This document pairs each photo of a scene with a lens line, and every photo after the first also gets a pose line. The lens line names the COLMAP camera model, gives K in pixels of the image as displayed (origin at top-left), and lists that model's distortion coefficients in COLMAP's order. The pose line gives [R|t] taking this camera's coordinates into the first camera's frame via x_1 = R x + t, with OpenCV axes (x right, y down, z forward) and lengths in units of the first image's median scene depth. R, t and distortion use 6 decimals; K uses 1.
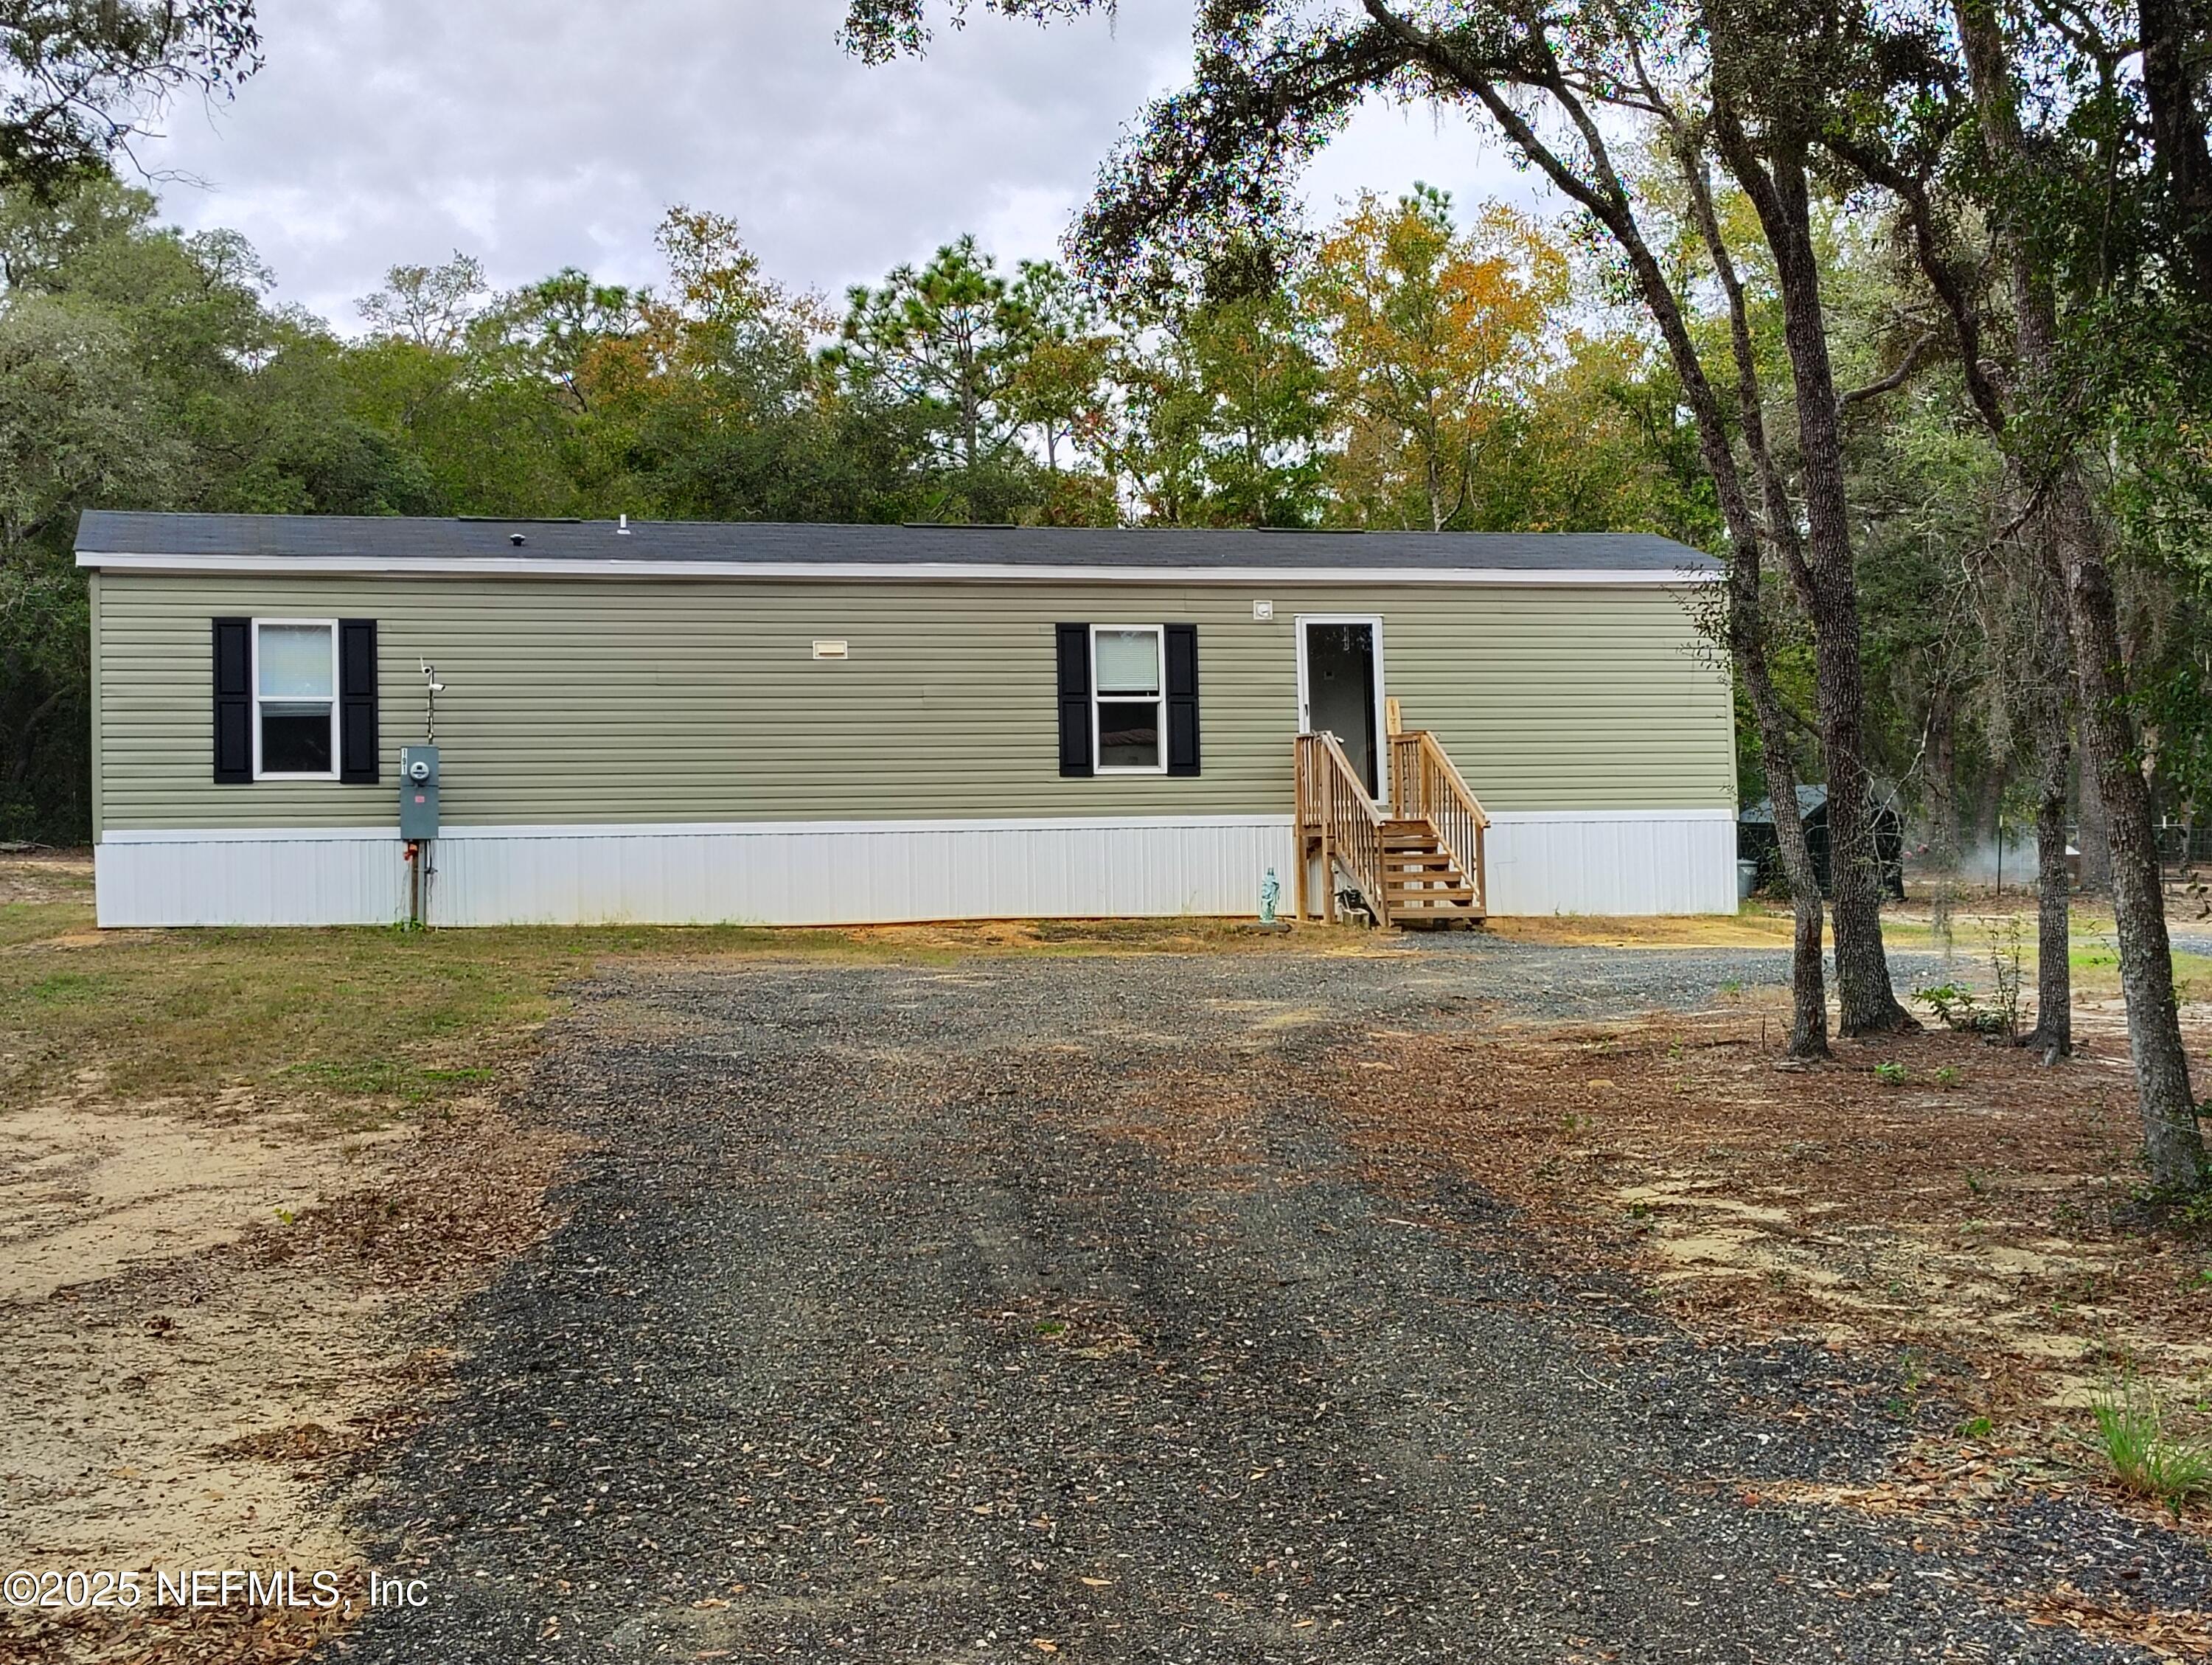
lens RADIAL K [[1538.6, 0, 1101.8], [0, 1538.6, 833.3], [0, 0, 1]] dist [0.027052, -0.008545]
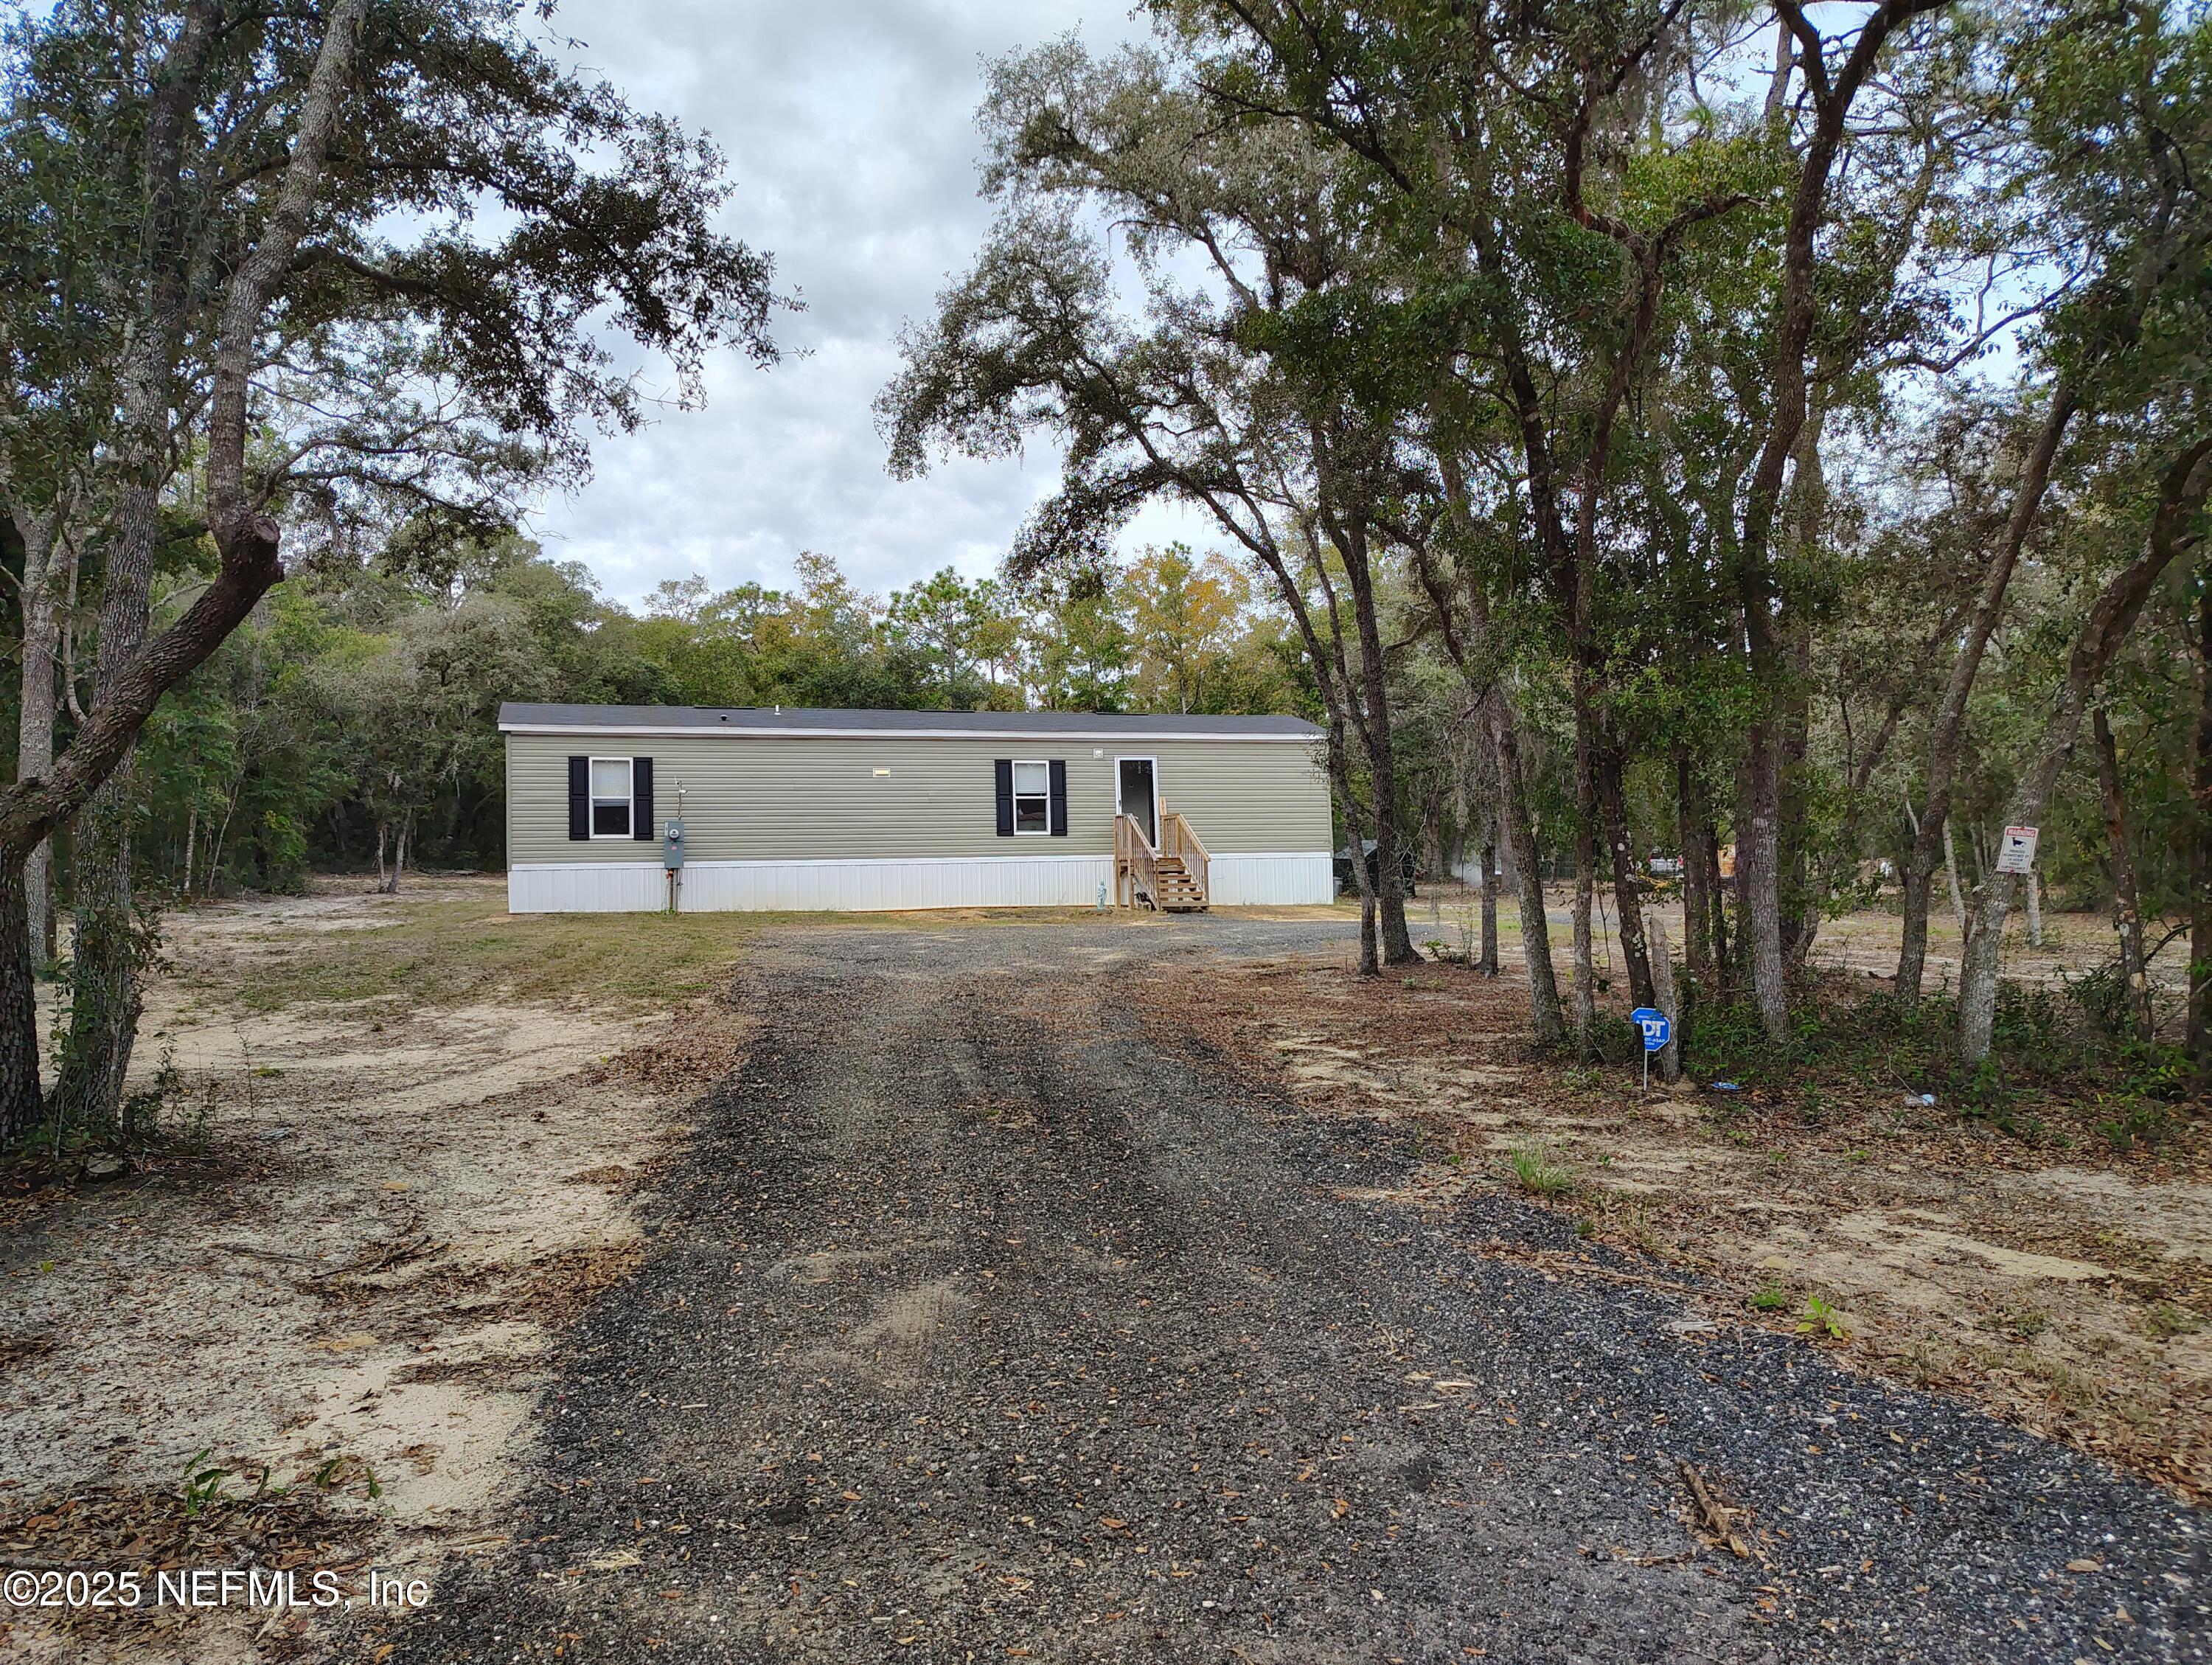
lens RADIAL K [[1538.6, 0, 1108.0], [0, 1538.6, 820.3], [0, 0, 1]] dist [0.027052, -0.008545]
pose [[0.996450, 0.001057, 0.084181, -0.051081], [0.001183, 0.999647, -0.026559, -0.004264], [-0.084179, 0.026564, 0.996096, -0.997296]]
